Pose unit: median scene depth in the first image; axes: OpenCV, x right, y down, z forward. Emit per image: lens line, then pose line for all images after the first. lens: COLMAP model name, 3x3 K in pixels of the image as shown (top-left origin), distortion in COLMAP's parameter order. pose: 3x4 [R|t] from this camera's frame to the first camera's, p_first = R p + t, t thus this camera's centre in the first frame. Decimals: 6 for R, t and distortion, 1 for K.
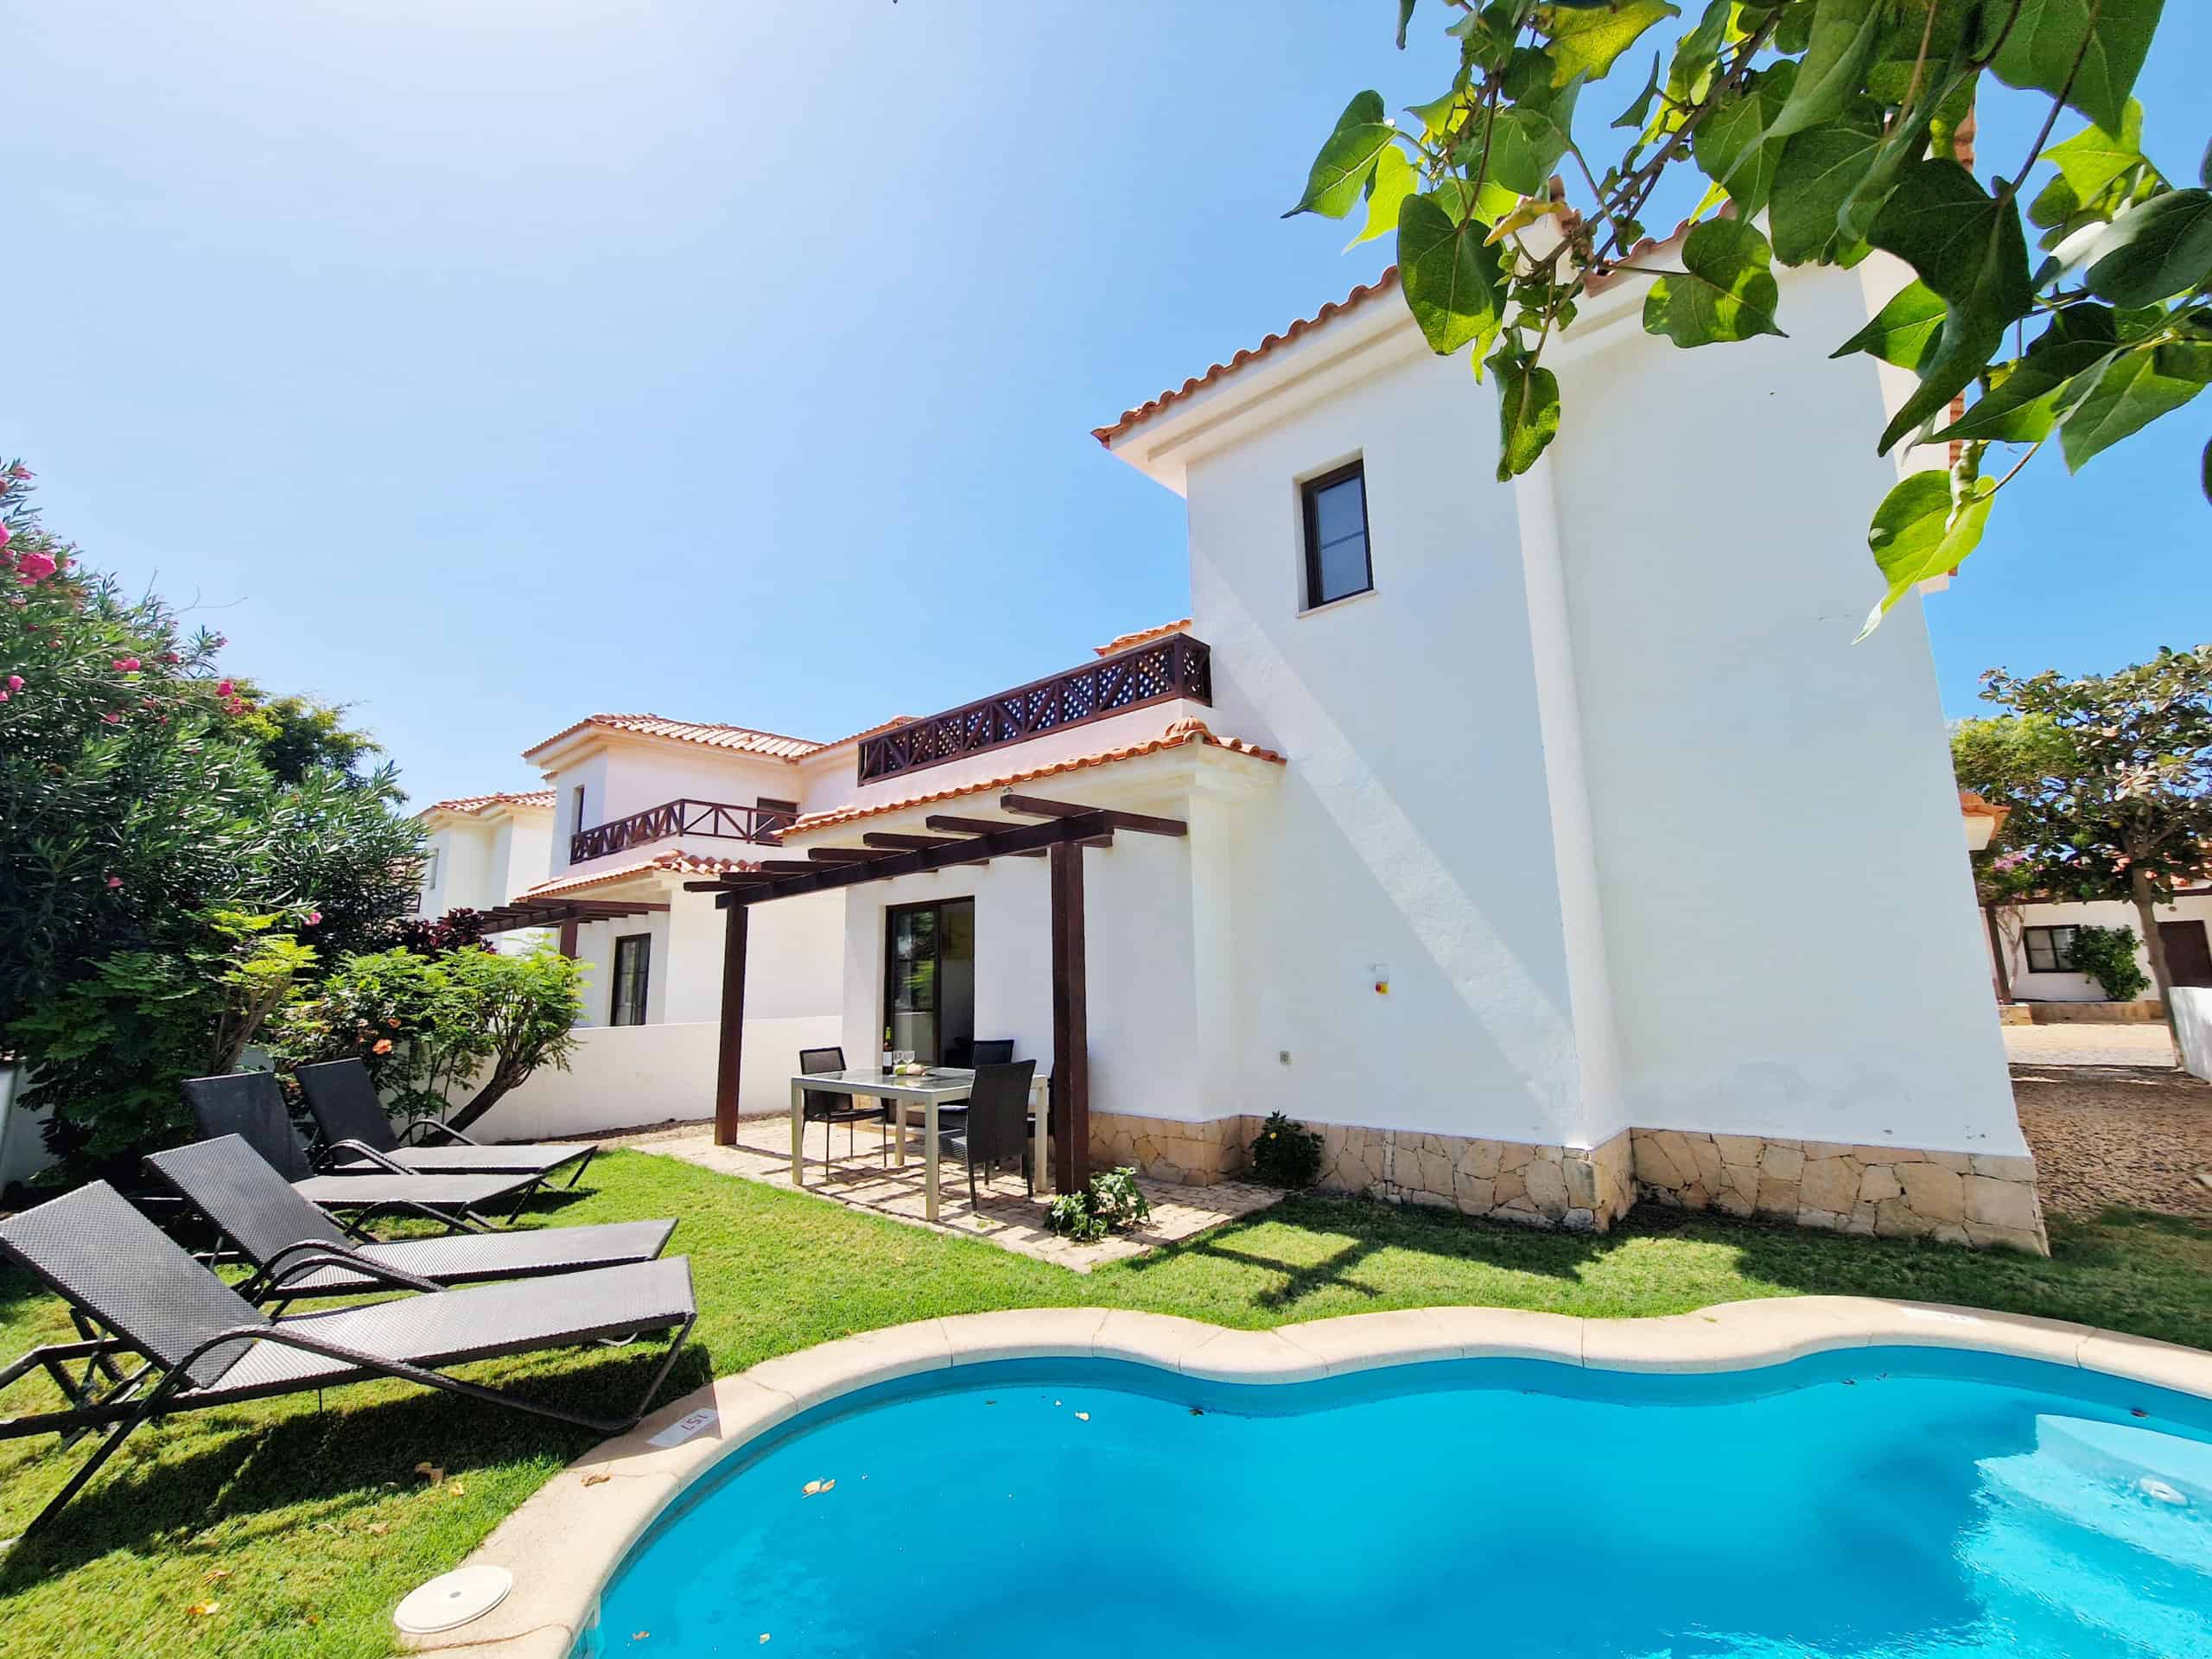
lens RADIAL K [[913.2, 0, 1095.6], [0, 913.2, 819.7], [0, 0, 1]] dist [-0.003793, -0.000779]
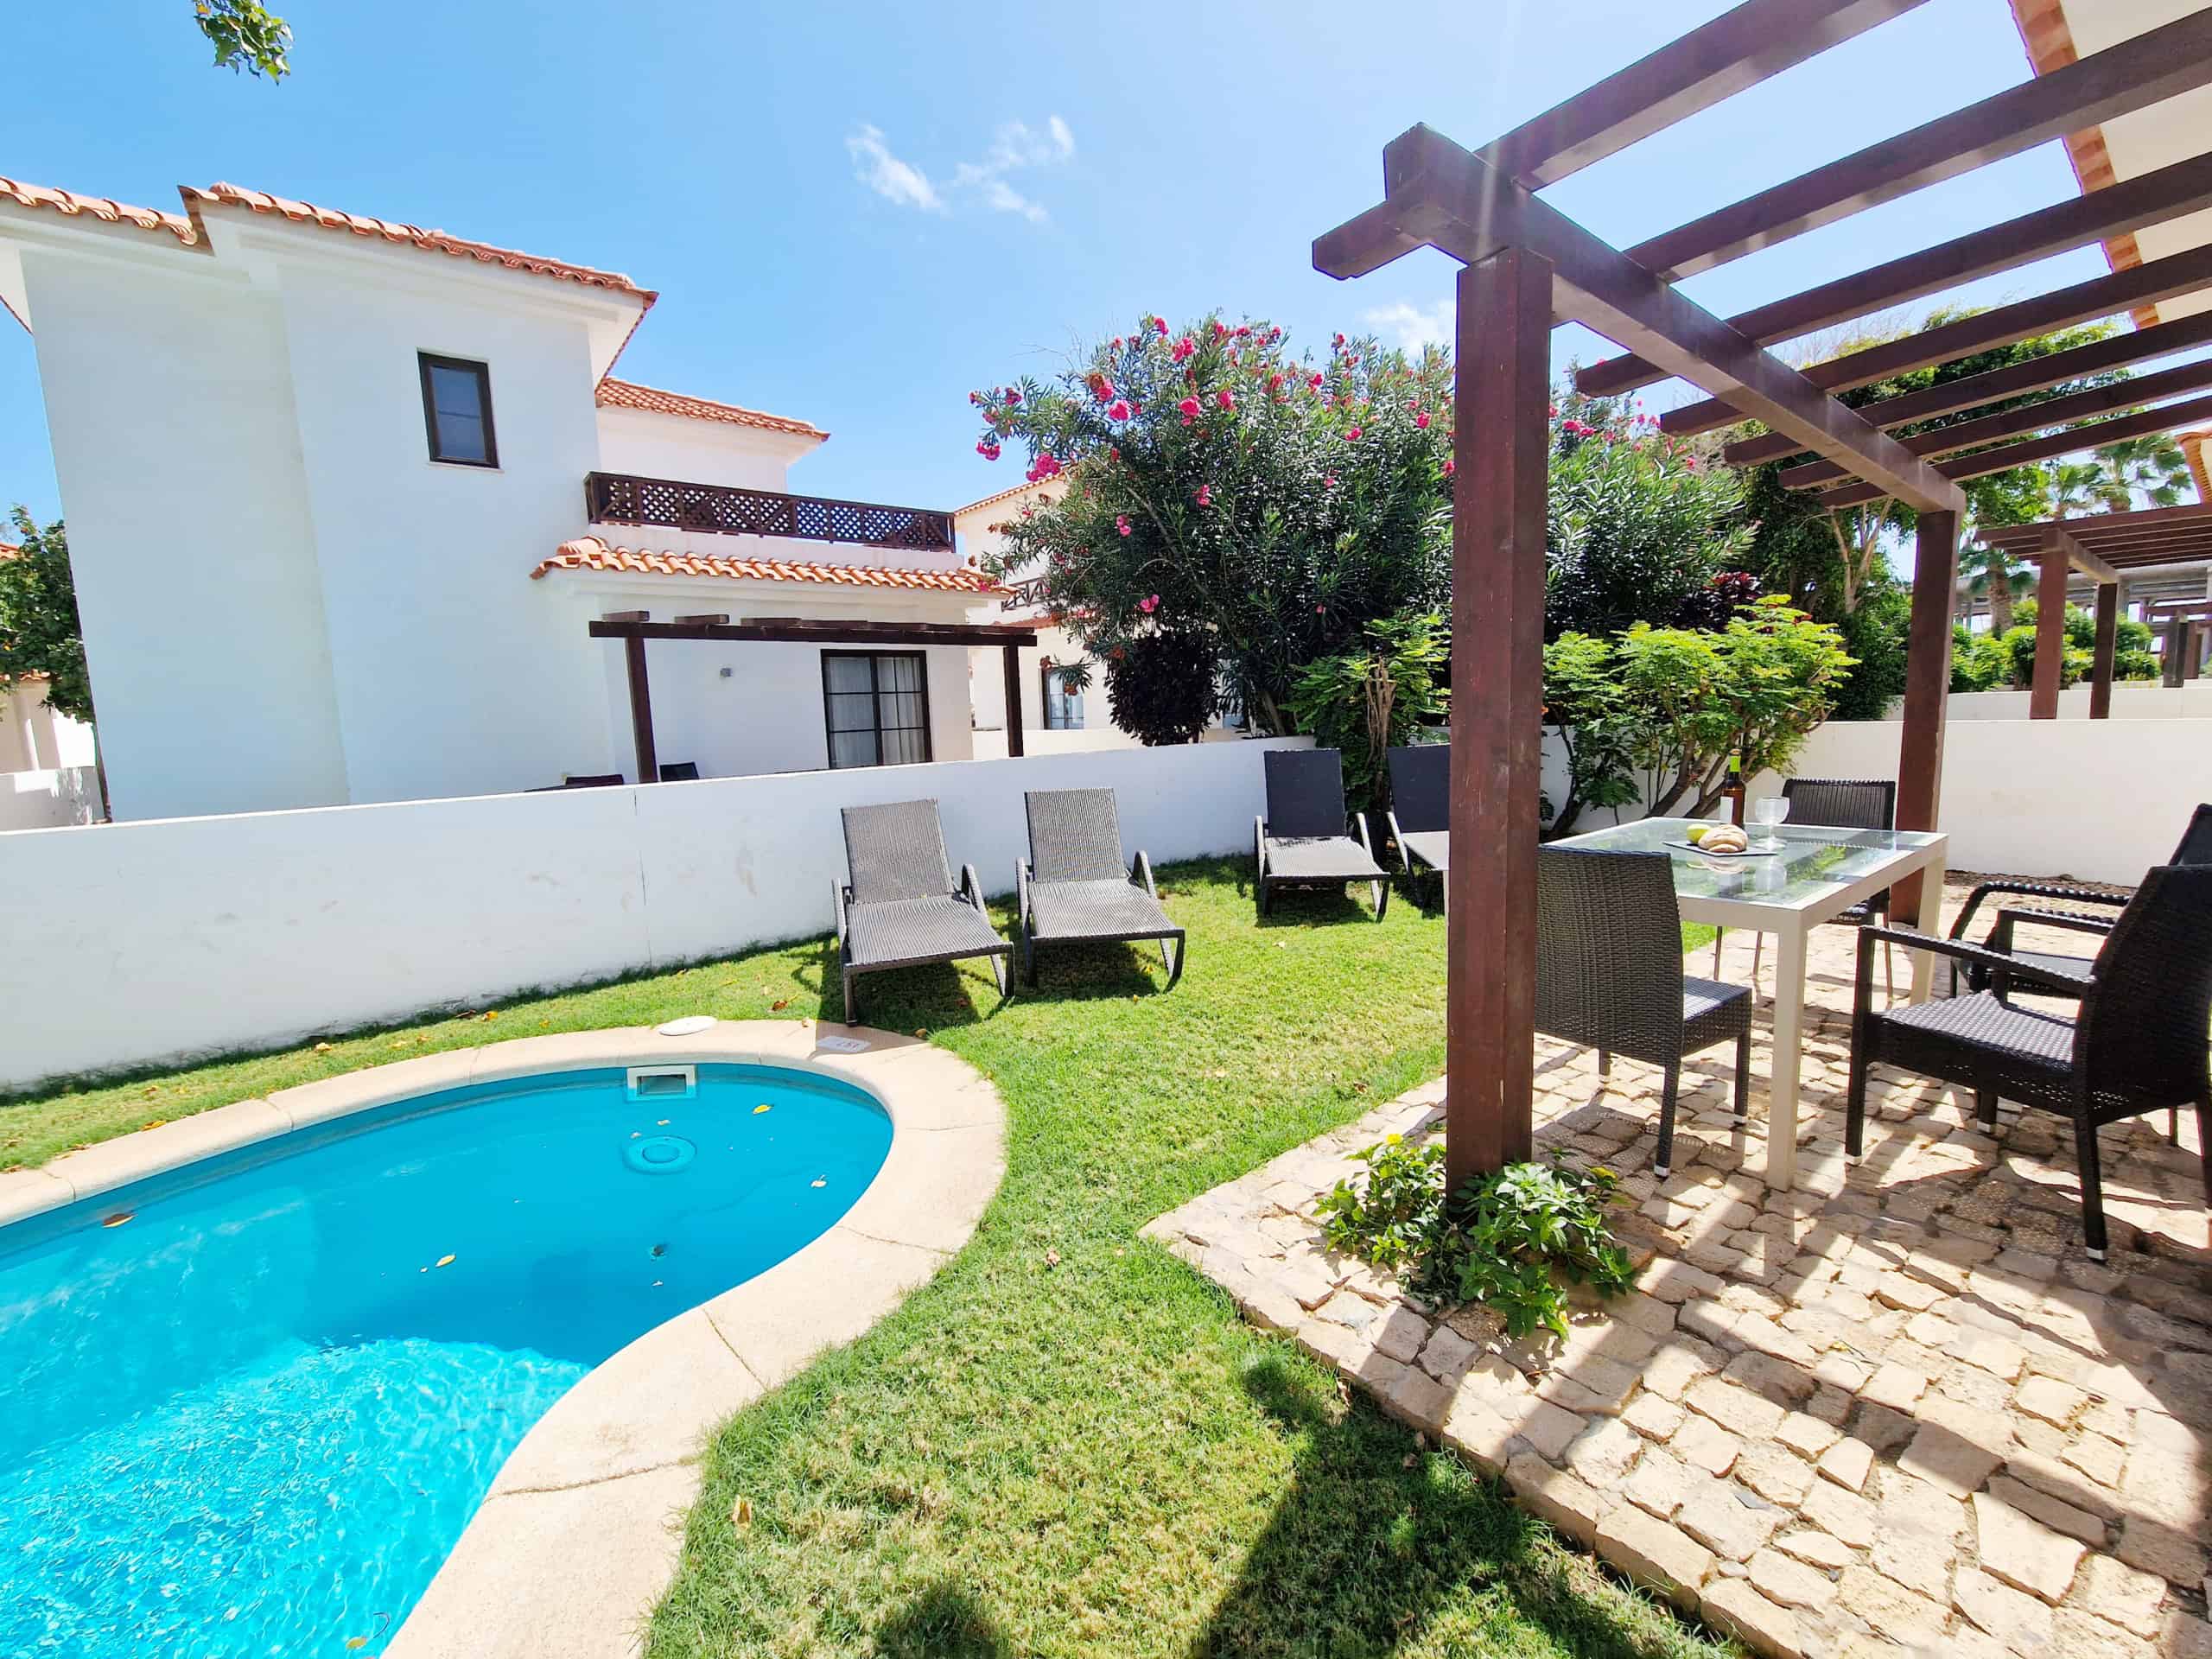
lens RADIAL K [[901.0, 0, 1106.9], [0, 901.0, 813.9], [0, 0, 1]] dist [-0.002135, -0.000110]
pose [[-0.152579, 0.144391, -0.977686, 0.388411], [0.213928, 0.970640, 0.109965, 0.168510], [0.964860, -0.192376, -0.178989, 0.936445]]
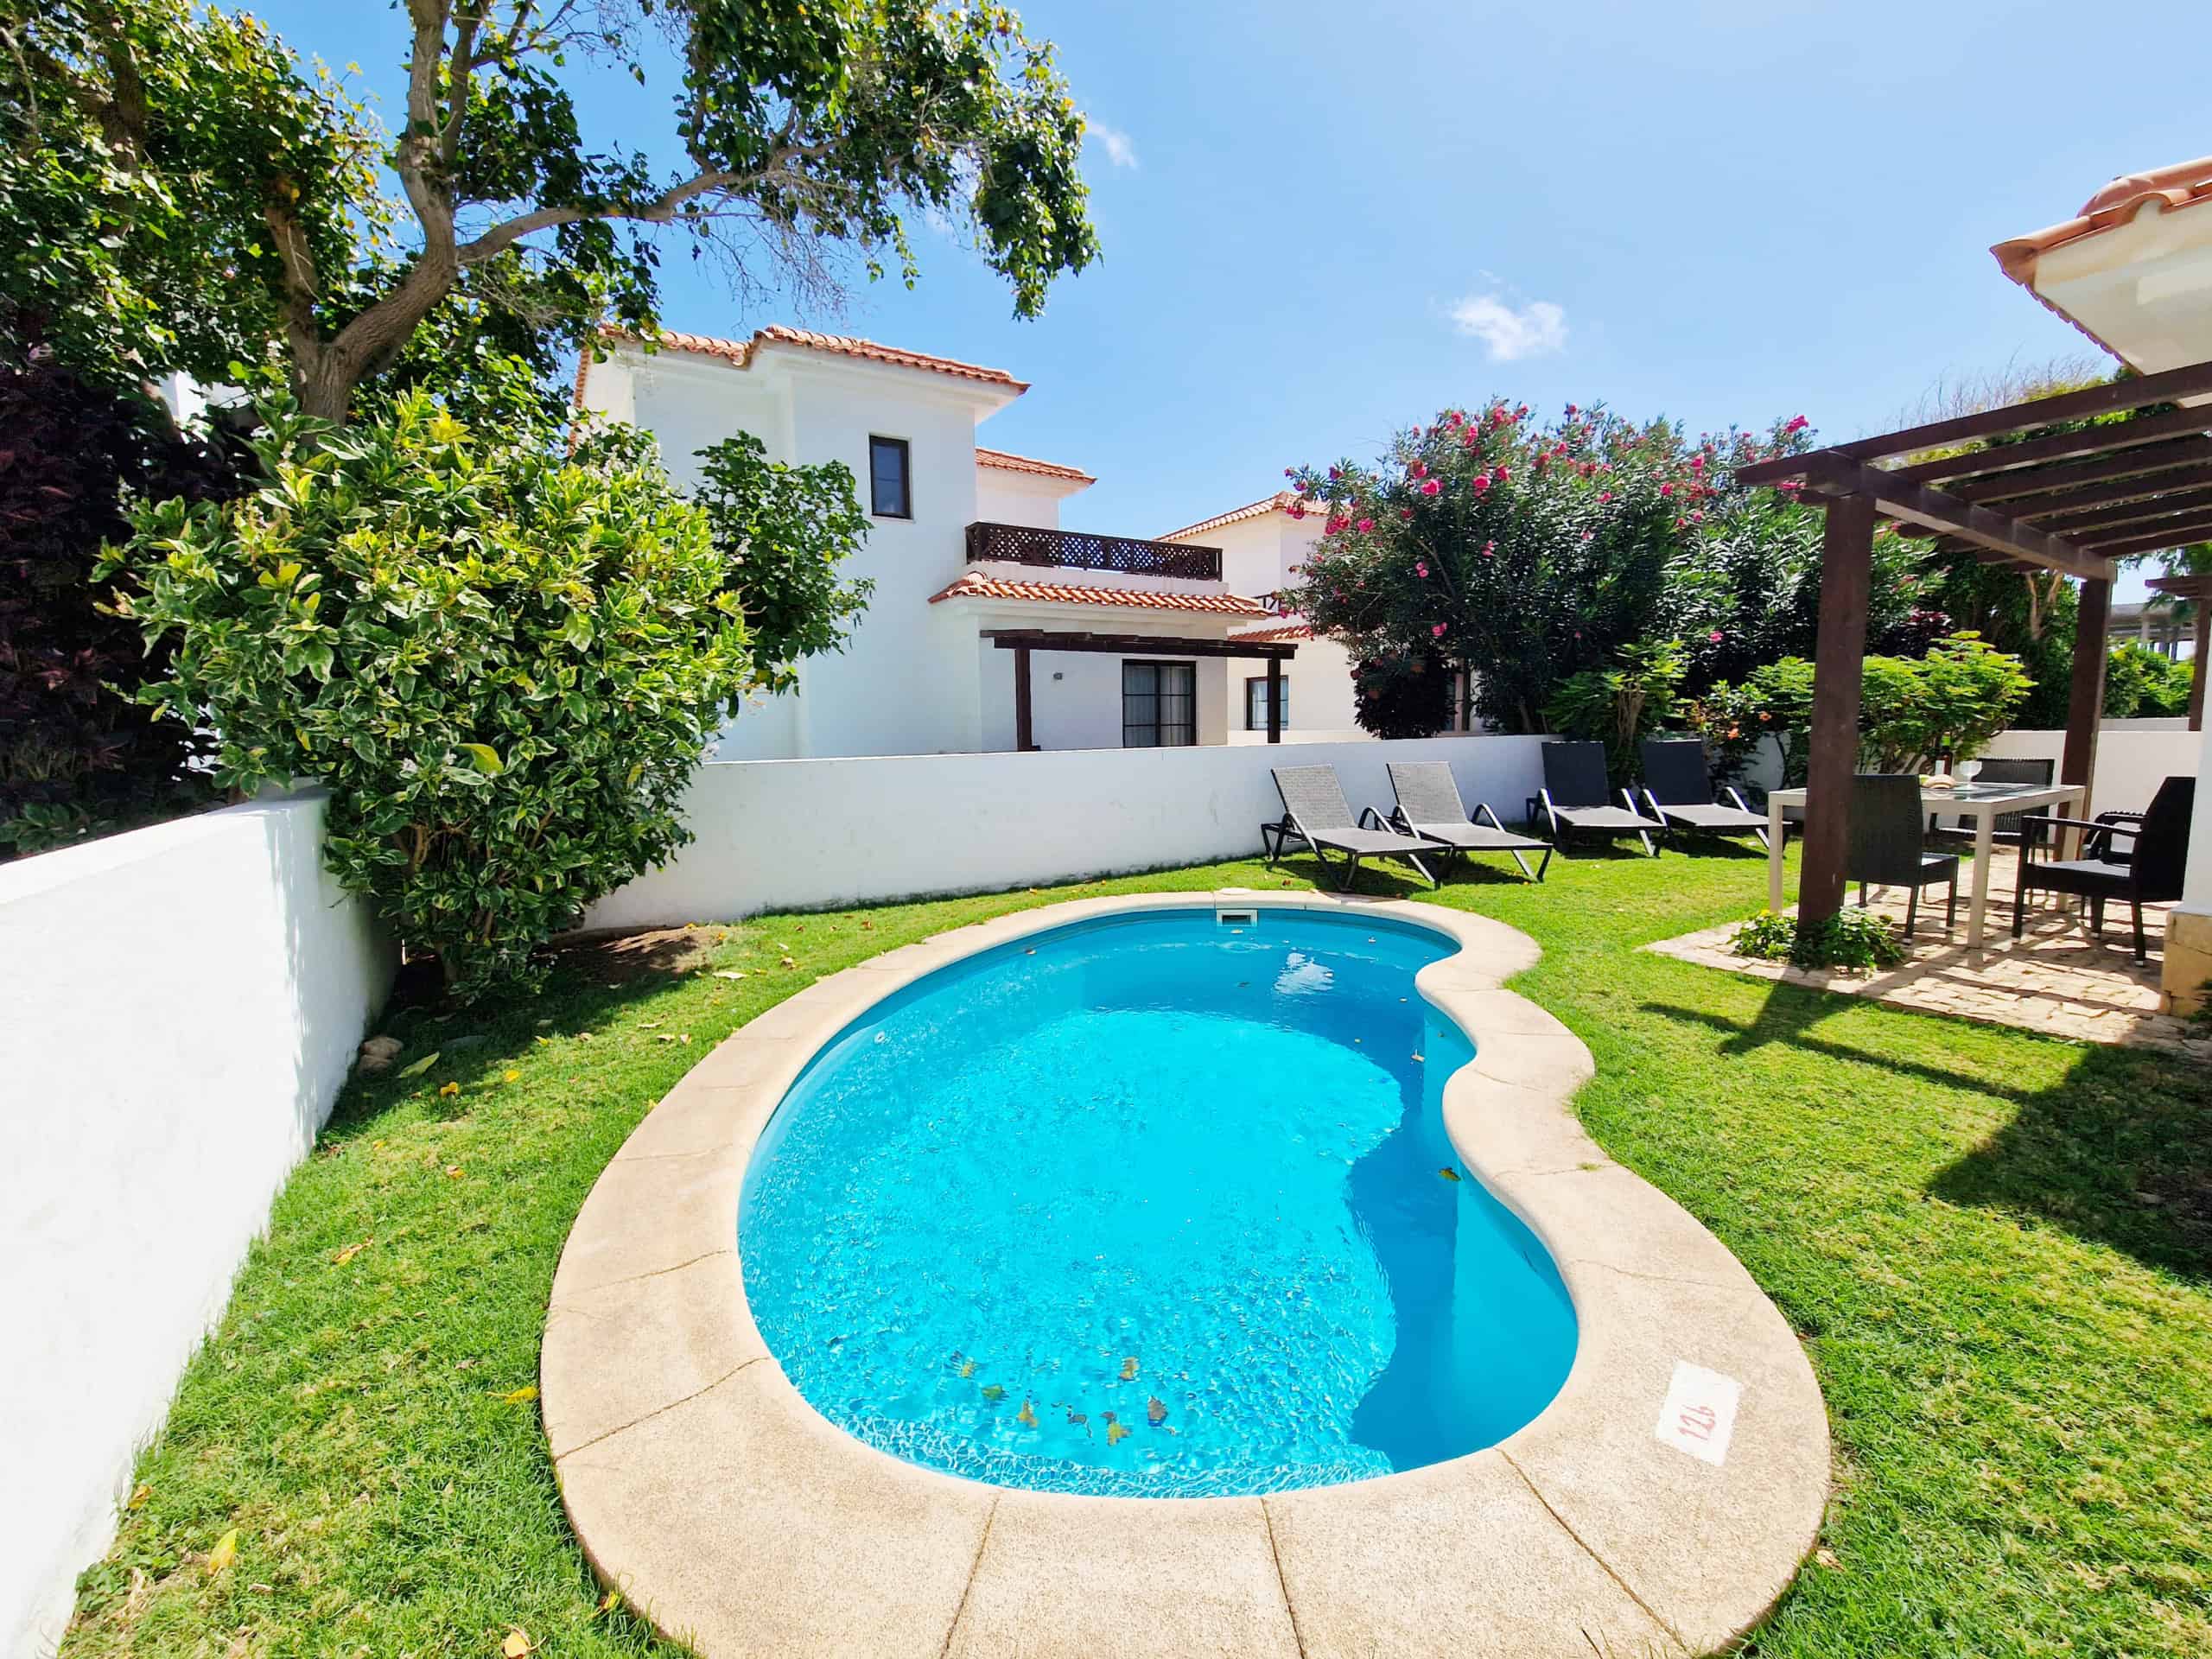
lens RADIAL K [[913.2, 0, 1095.6], [0, 913.2, 819.7], [0, 0, 1]] dist [-0.003793, -0.000779]
pose [[-0.264948, 0.129821, -0.955484, 0.969727], [0.189582, 0.978569, 0.080388, 0.115779], [0.945442, -0.159843, -0.283882, 0.613176]]
